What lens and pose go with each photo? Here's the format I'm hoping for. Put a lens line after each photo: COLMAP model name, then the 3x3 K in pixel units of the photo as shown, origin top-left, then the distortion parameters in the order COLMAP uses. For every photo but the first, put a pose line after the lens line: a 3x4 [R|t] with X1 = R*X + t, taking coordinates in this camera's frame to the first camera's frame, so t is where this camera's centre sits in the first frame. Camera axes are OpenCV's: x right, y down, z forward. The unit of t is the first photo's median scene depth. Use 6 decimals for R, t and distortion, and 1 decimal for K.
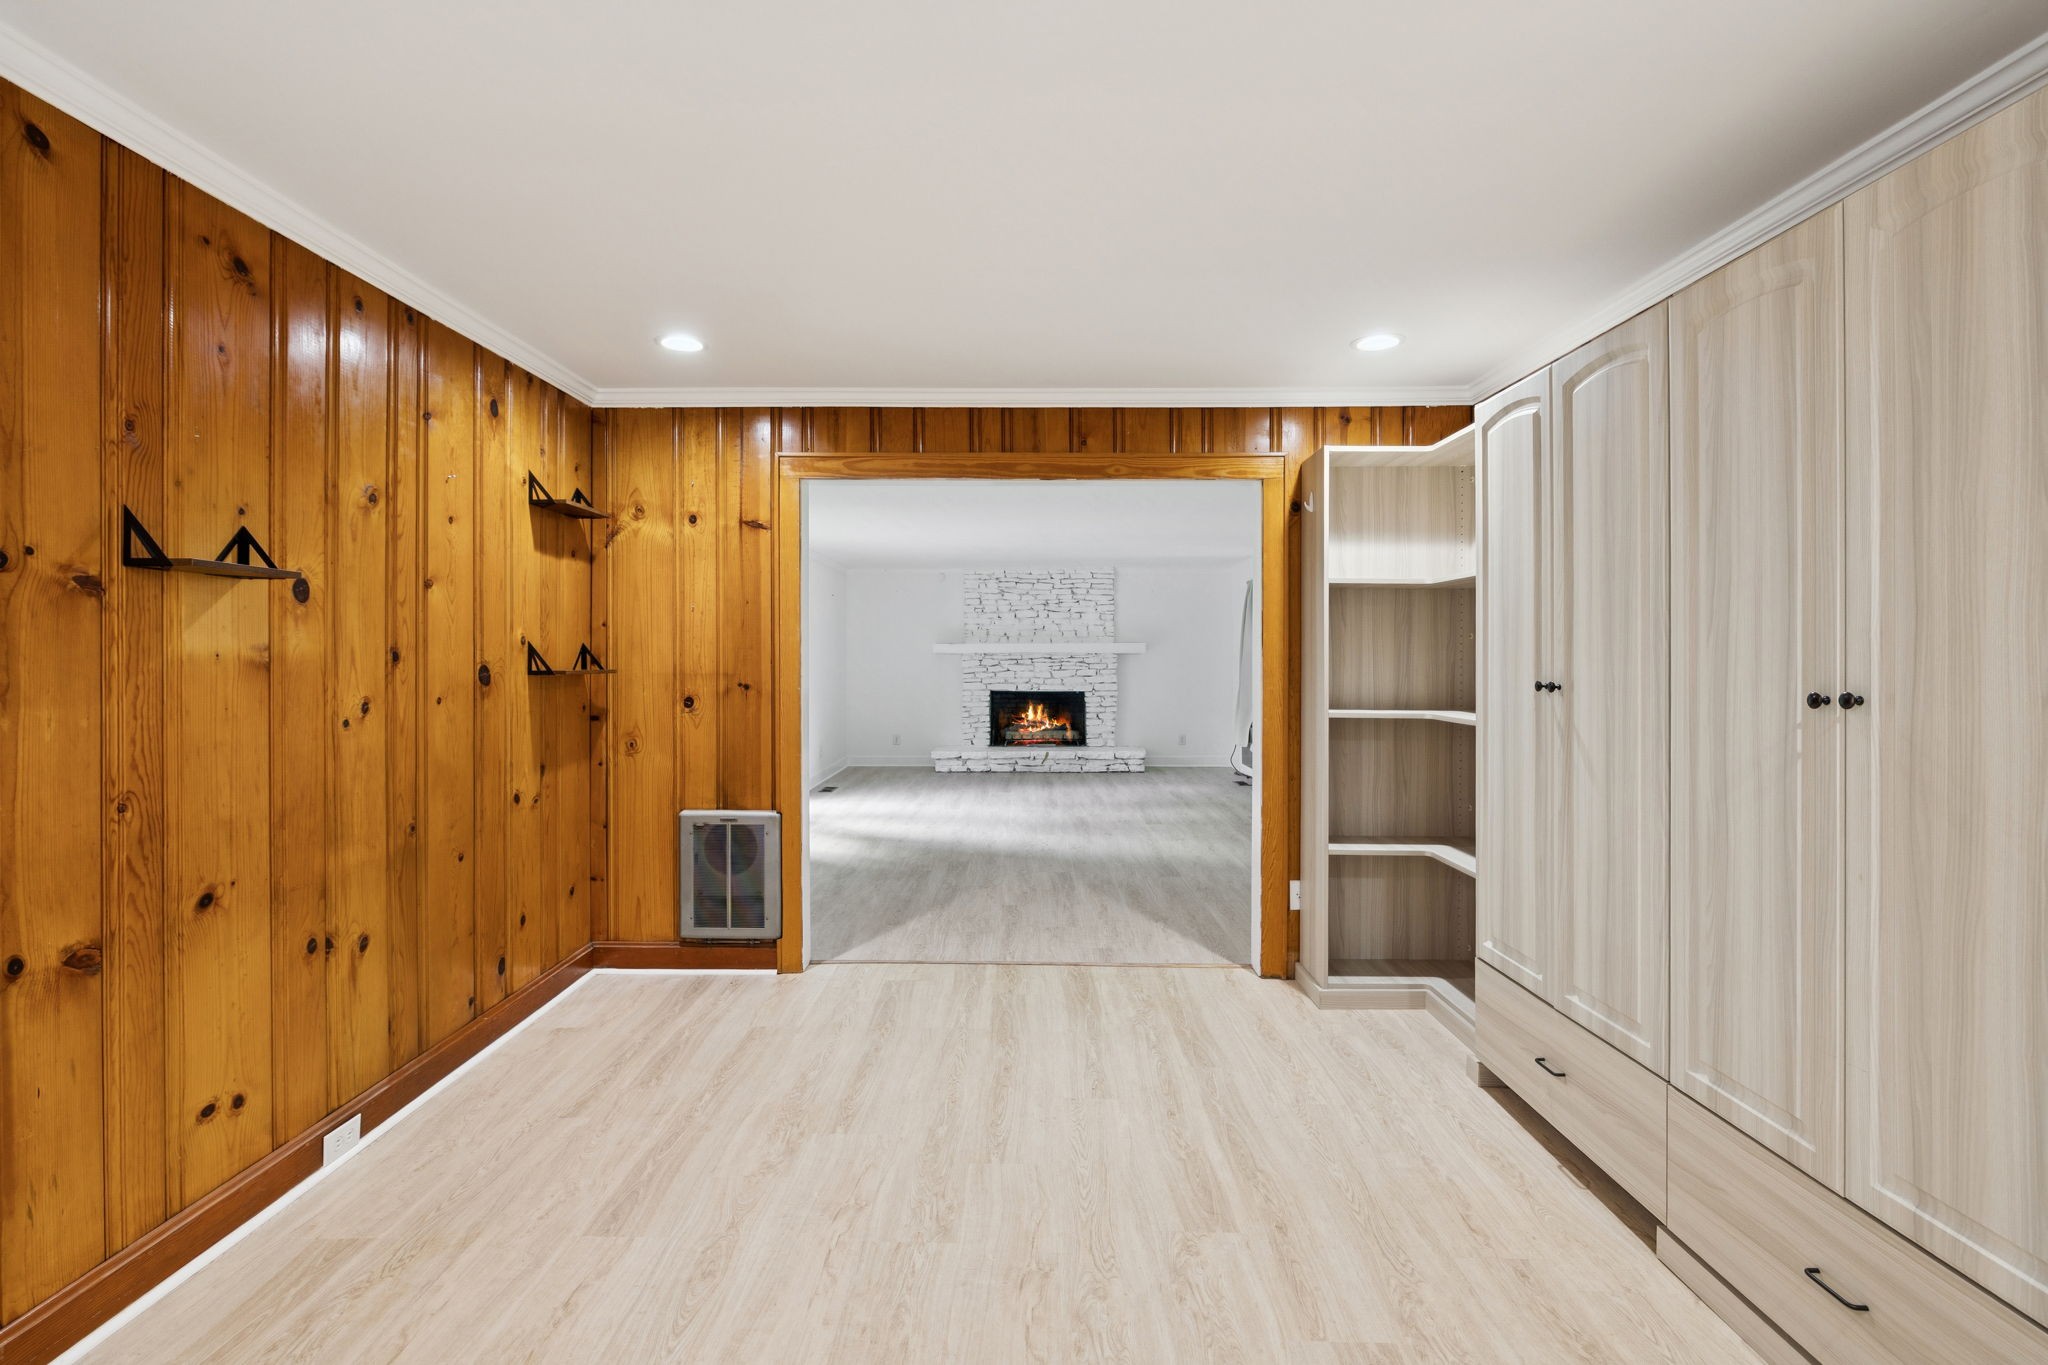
lens RADIAL K [[936.7, 0, 988.7], [0, 936.7, 666.4], [0, 0, 1]] dist [-0.003783, 0.001438]
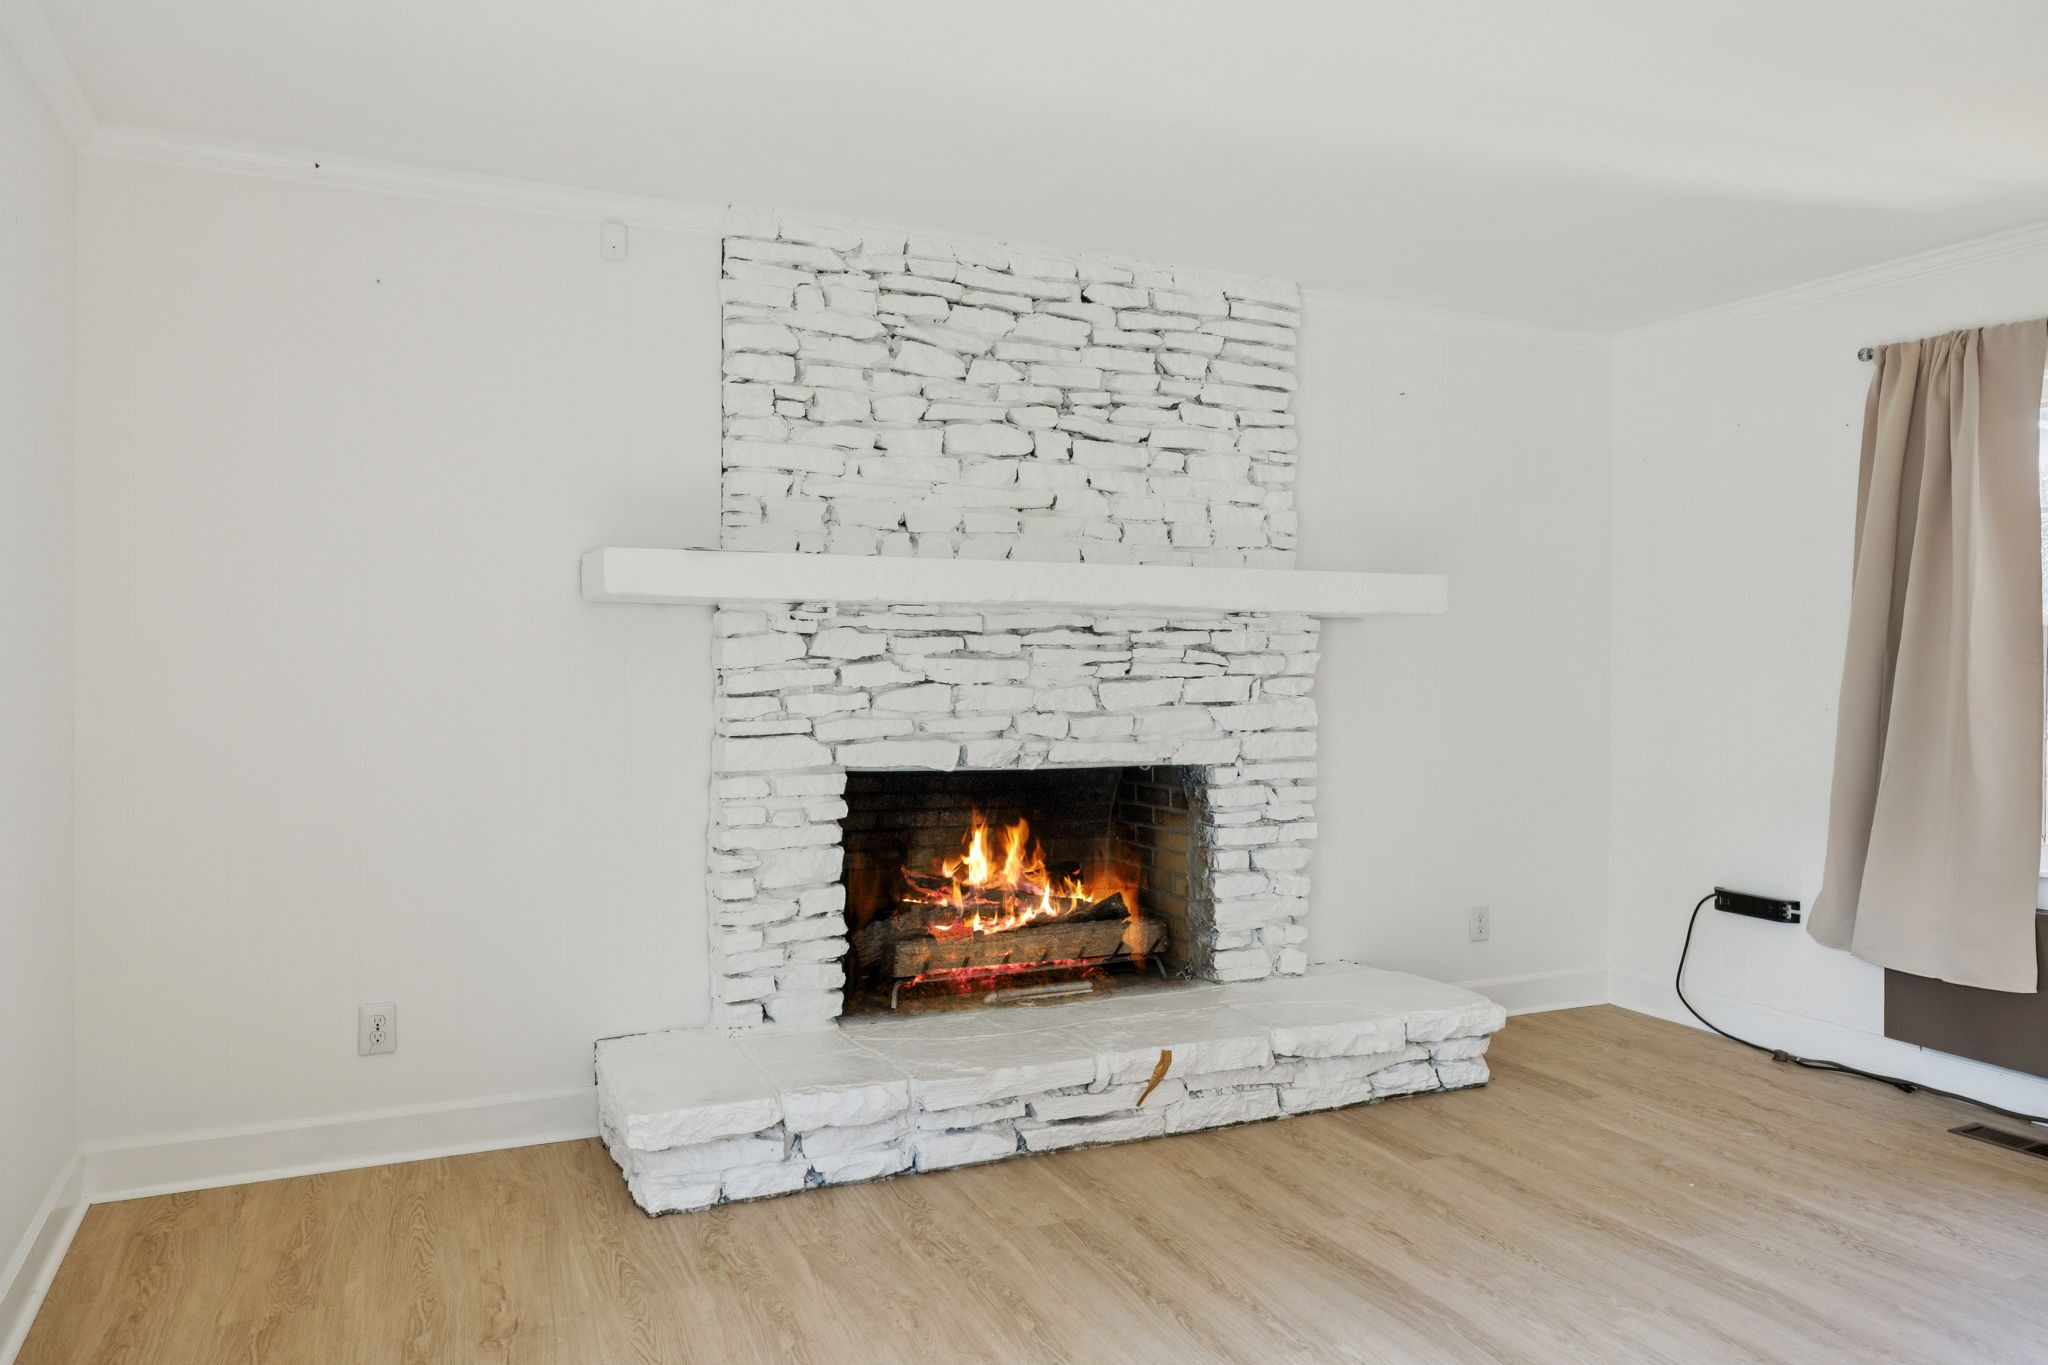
lens RADIAL K [[1452.3, 0, 1016.5], [0, 1452.3, 672.3], [0, 0, 1]] dist [-0.000944, -0.000118]
pose [[0.896885, 0.001938, 0.442259, -0.335309], [-0.001713, 0.999998, -0.000908, 0.007033], [-0.442260, 0.000057, 0.896887, 1.970453]]
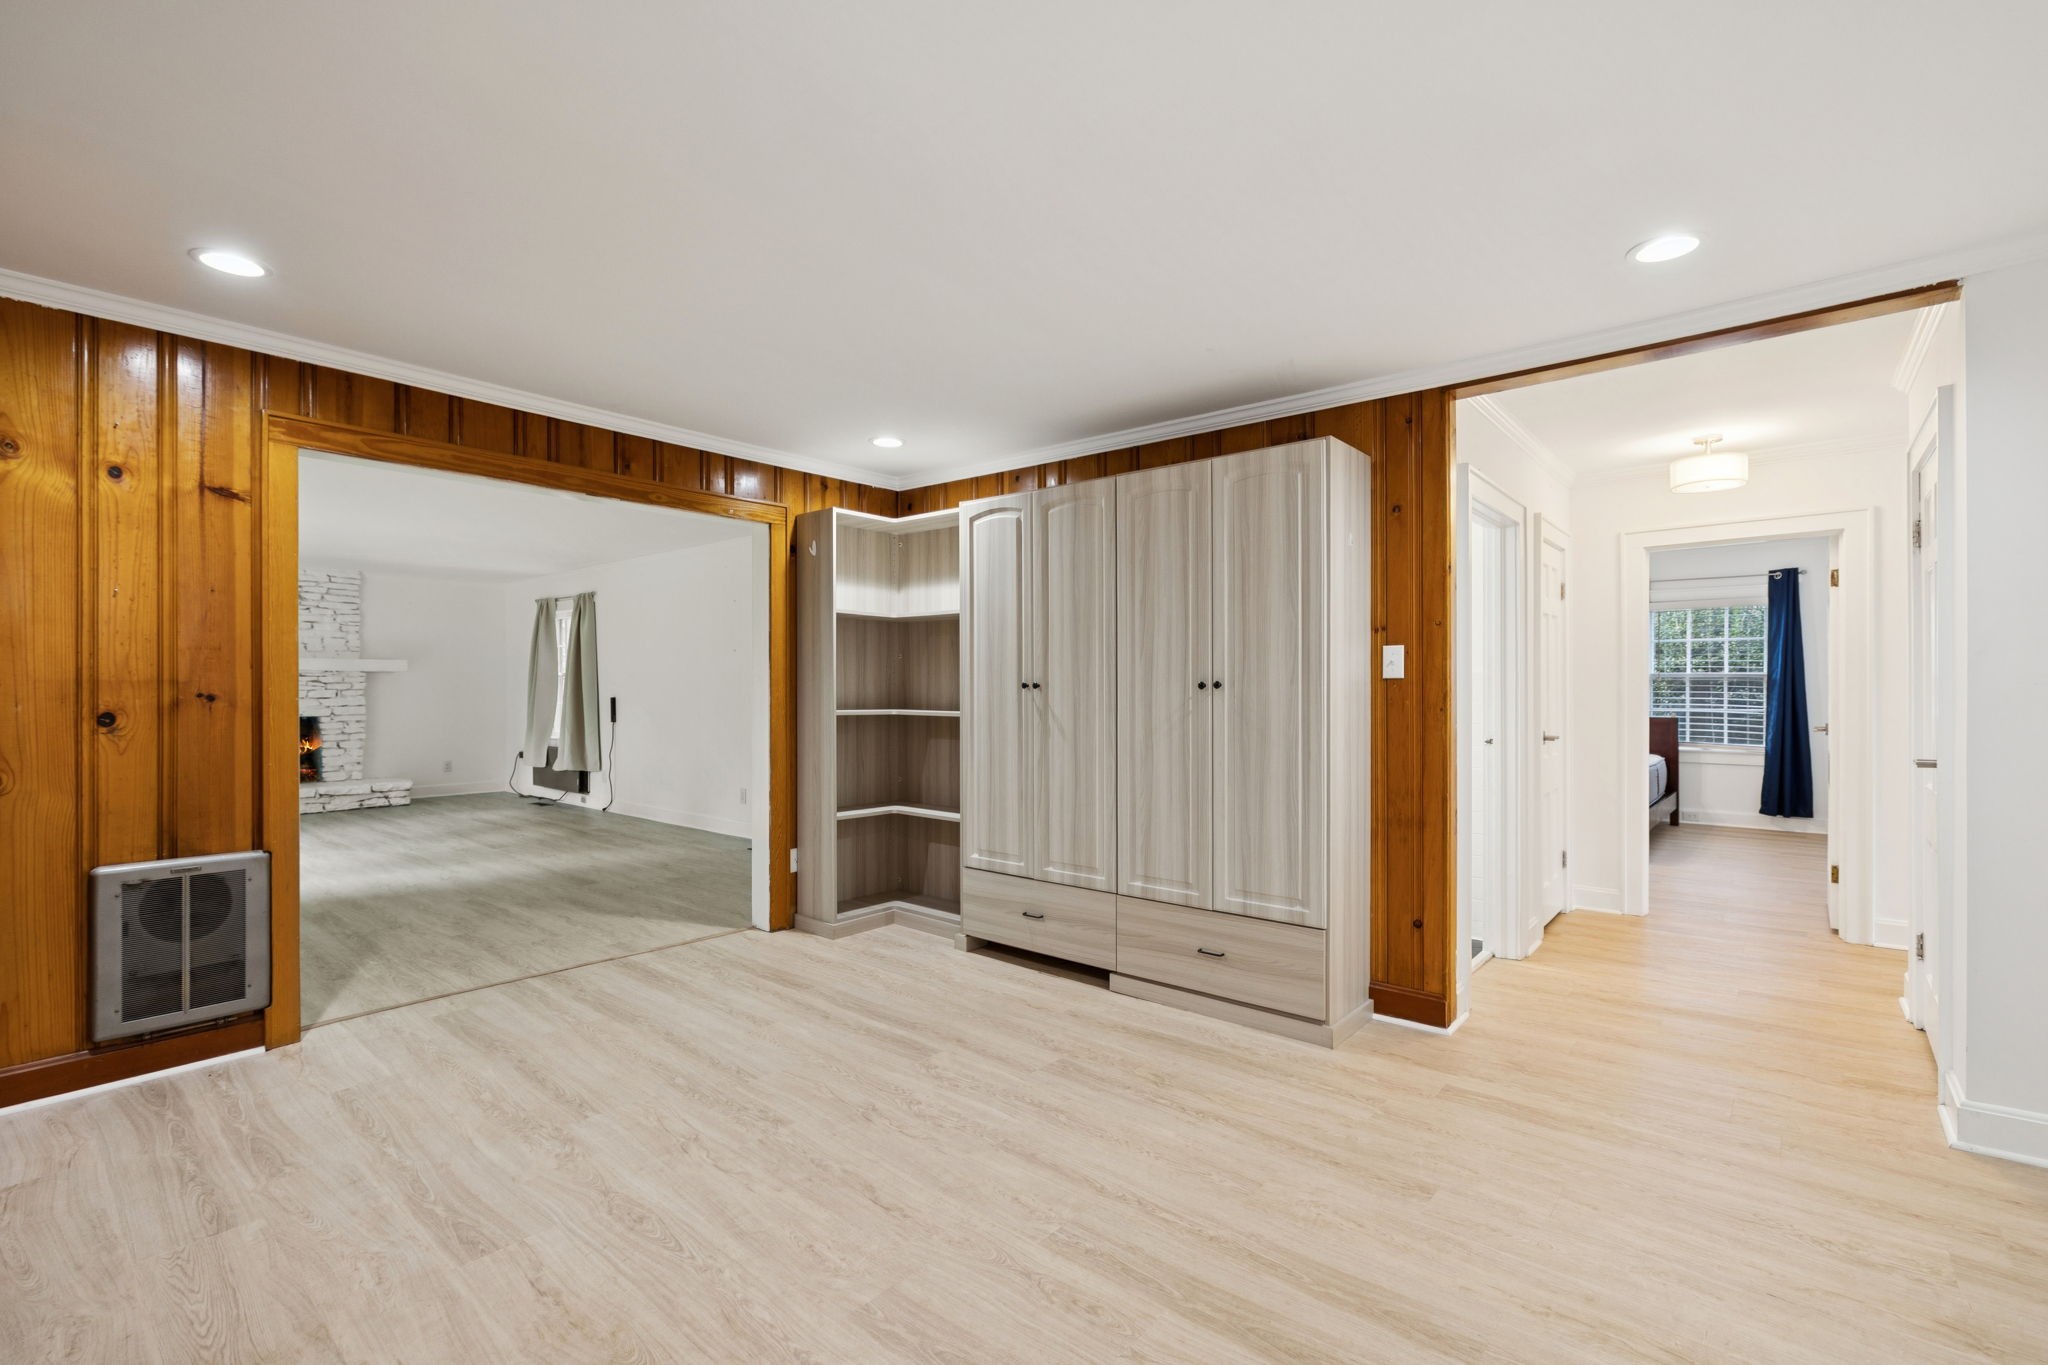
lens RADIAL K [[936.7, 0, 1005.4], [0, 936.7, 687.8], [0, 0, 1]] dist [-0.003783, 0.001438]
pose [[0.634746, -0.000790, 0.772720, -0.451095], [0.004778, 0.999984, -0.002902, 0.019182], [-0.772706, 0.005534, 0.634740, -0.011654]]
